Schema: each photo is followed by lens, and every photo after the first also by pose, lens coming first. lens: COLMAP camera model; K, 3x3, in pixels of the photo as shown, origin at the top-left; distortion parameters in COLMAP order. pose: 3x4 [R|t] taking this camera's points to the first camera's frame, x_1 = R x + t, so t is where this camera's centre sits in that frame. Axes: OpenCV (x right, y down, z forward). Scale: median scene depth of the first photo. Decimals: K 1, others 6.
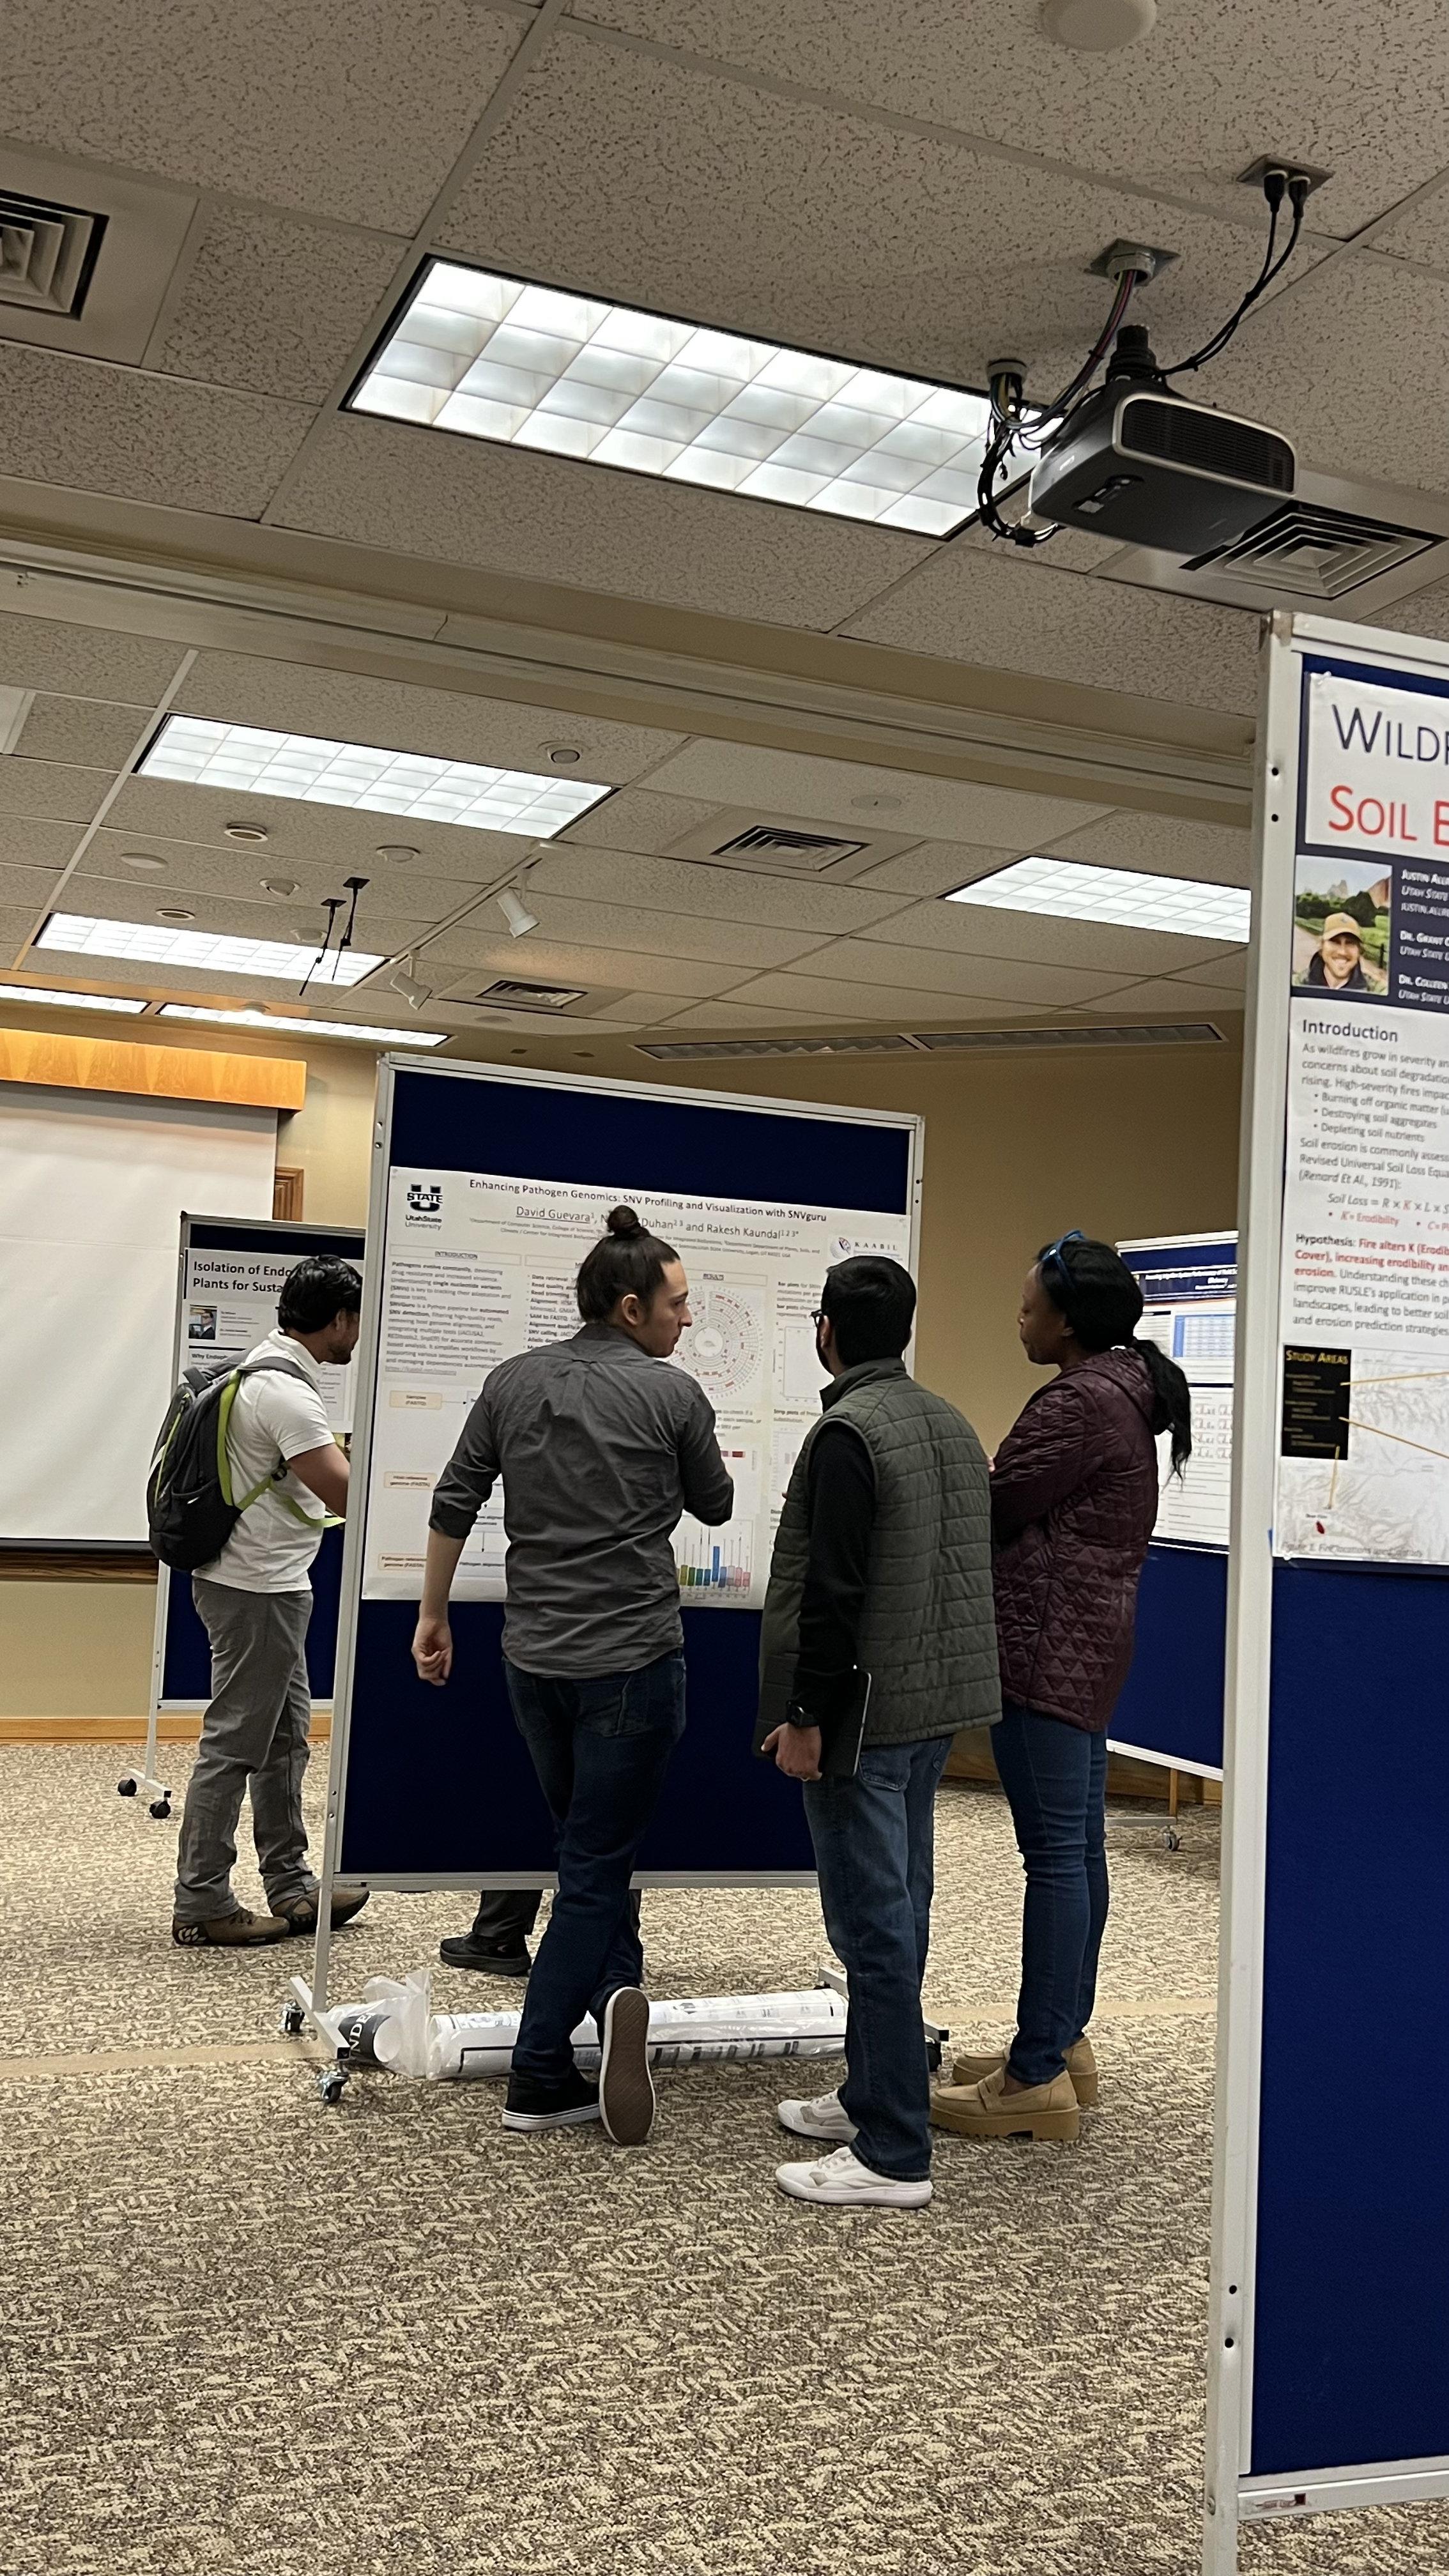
lens RADIAL K [[2293.5, 0, 737.3], [0, 2293.5, 1294.6], [0, 0, 1]] dist [0.060284, -0.018277]
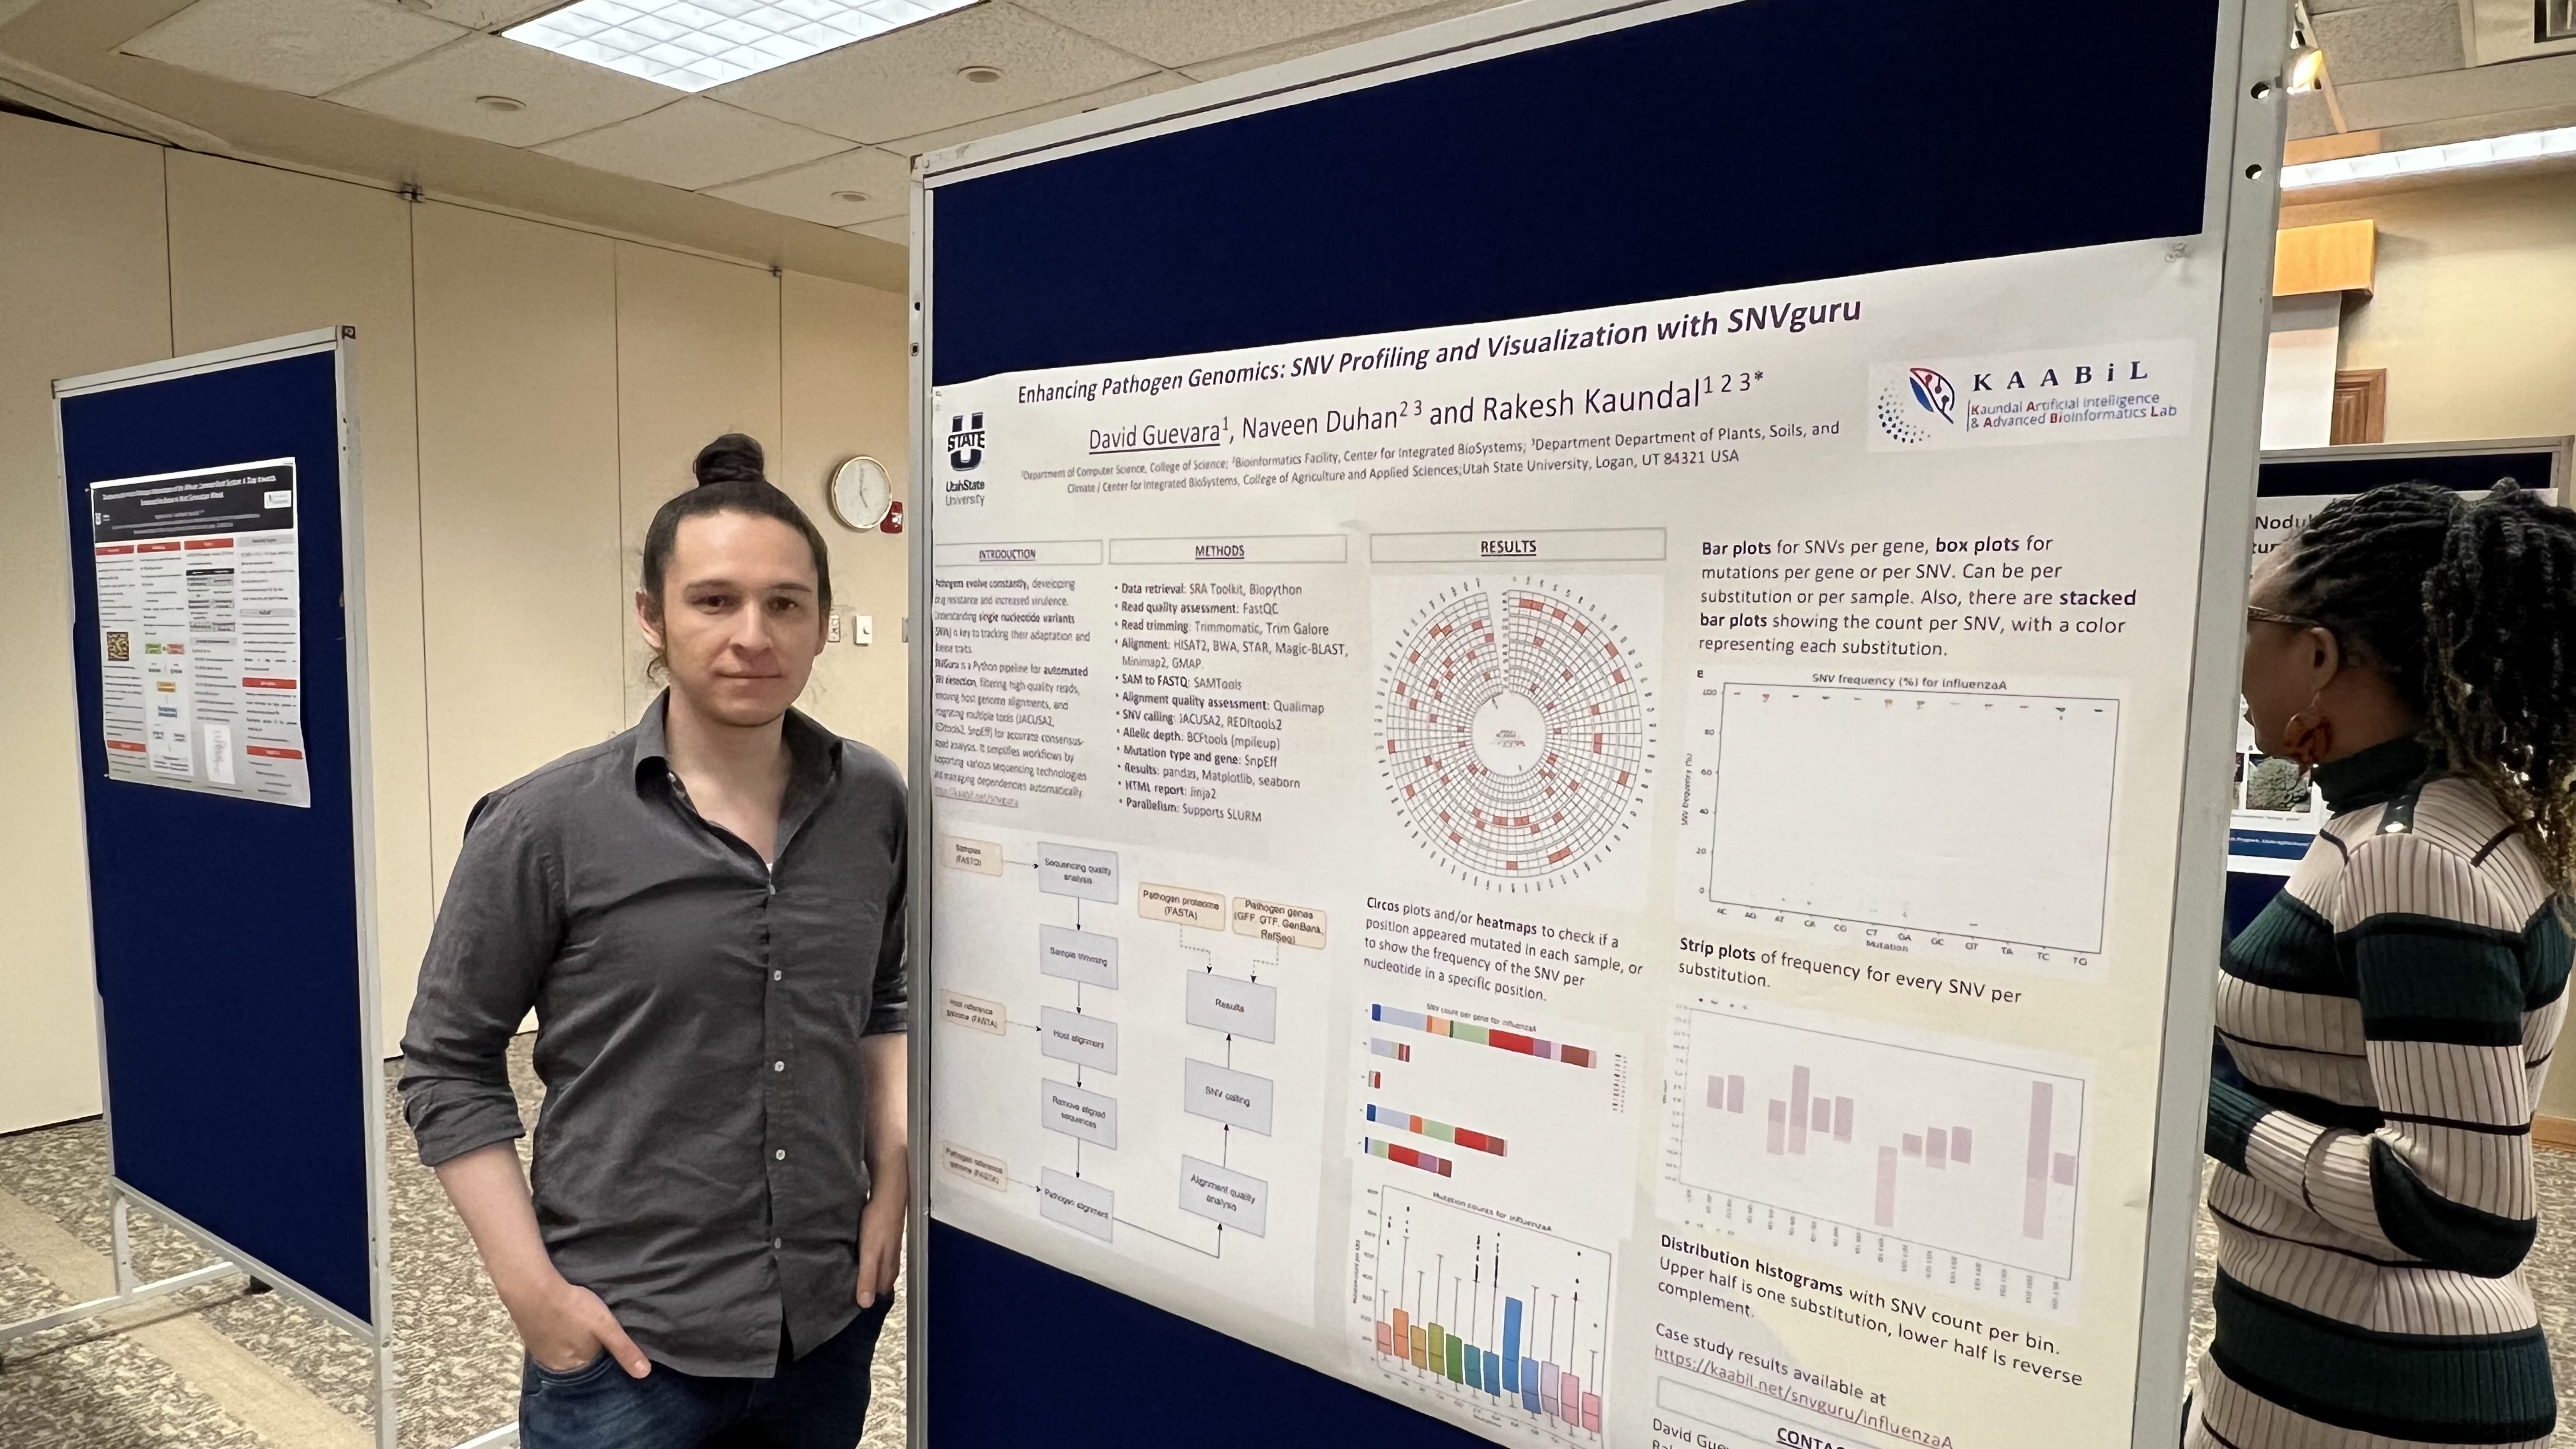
lens RADIAL K [[1634.7, 0, 1216.9], [0, 1634.7, 818.4], [0, 0, 1]] dist [-0.016674, 0.020953]
pose [[0.505961, 0.059636, -0.860493, 0.193673], [0.077824, 0.990382, 0.114398, 0.001623], [0.859039, -0.124847, 0.496453, 0.857990]]
